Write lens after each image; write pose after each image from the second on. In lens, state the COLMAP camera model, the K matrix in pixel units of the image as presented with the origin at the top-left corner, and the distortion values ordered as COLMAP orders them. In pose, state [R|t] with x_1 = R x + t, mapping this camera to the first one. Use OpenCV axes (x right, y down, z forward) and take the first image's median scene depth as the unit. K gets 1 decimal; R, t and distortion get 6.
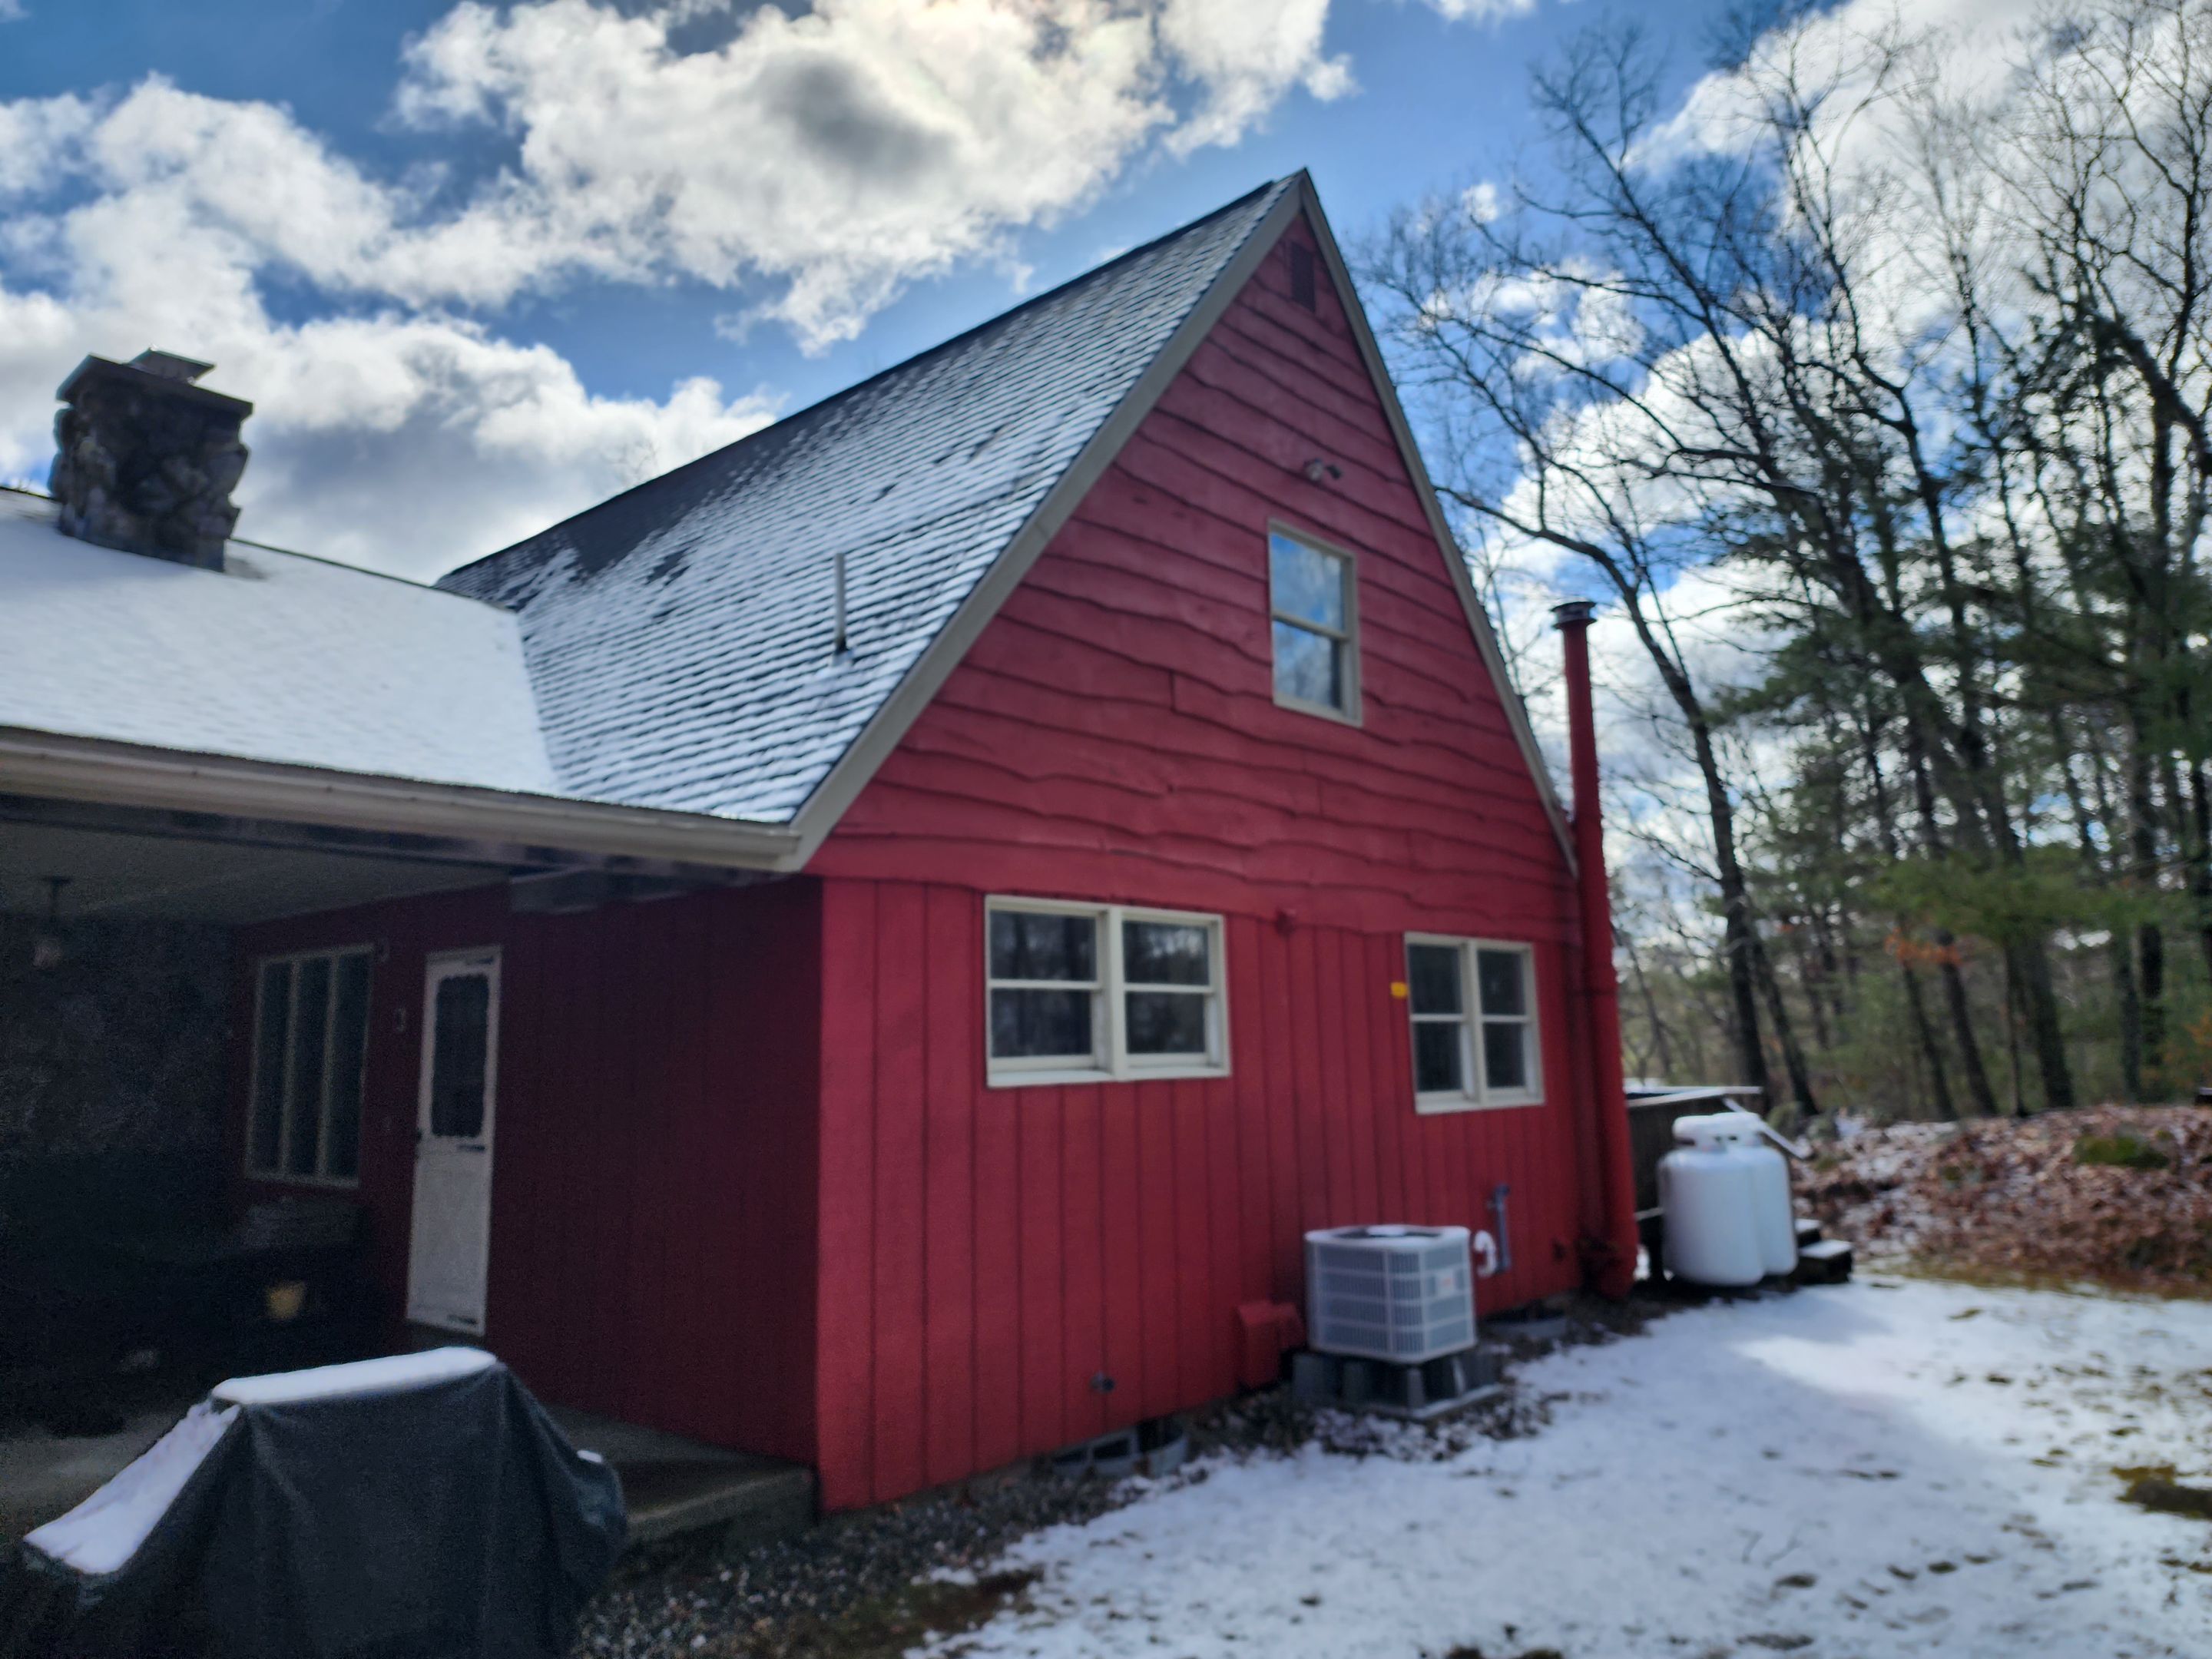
lens RADIAL K [[1514.4, 0, 1131.7], [0, 1514.4, 818.3], [0, 0, 1]] dist [0.064639, -0.058991]
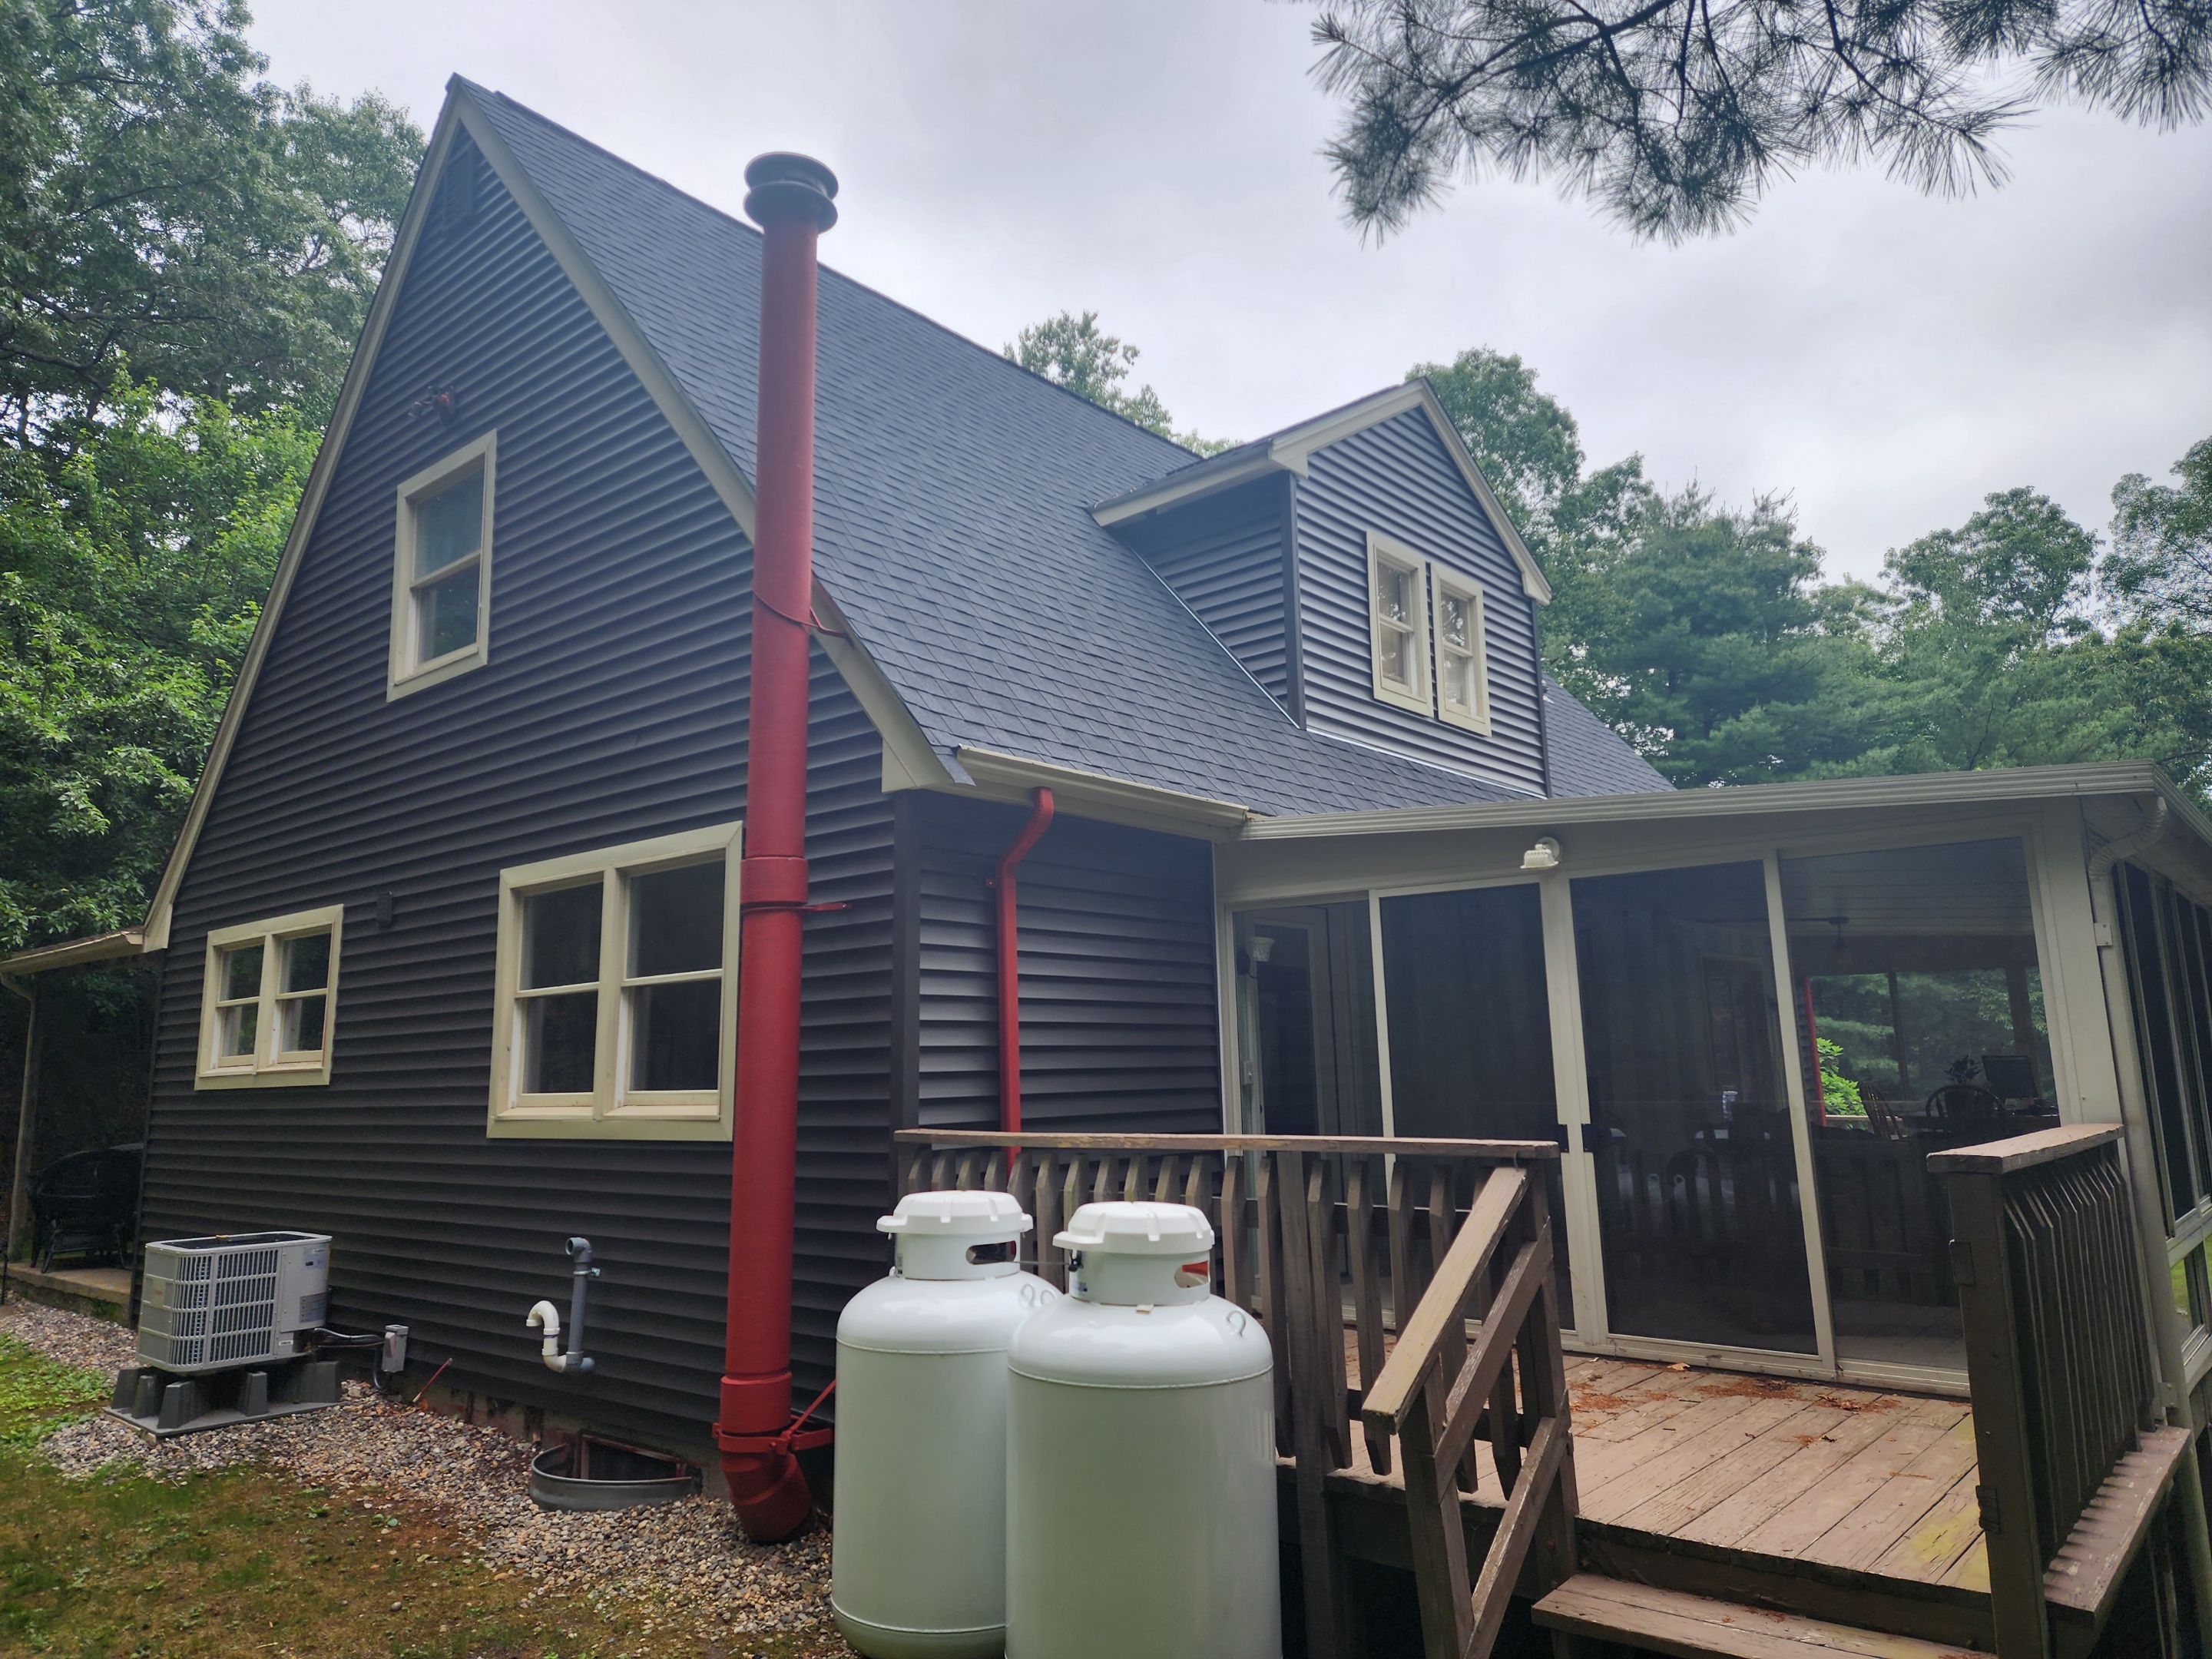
lens RADIAL K [[1481.7, 0, 1082.6], [0, 1481.7, 810.6], [0, 0, 1]] dist [0.072562, -0.061492]
pose [[0.005794, -0.166683, -0.985993, 1.197057], [0.161760, 0.973180, -0.163567, 0.267276], [0.986813, -0.158547, 0.032602, 1.608918]]
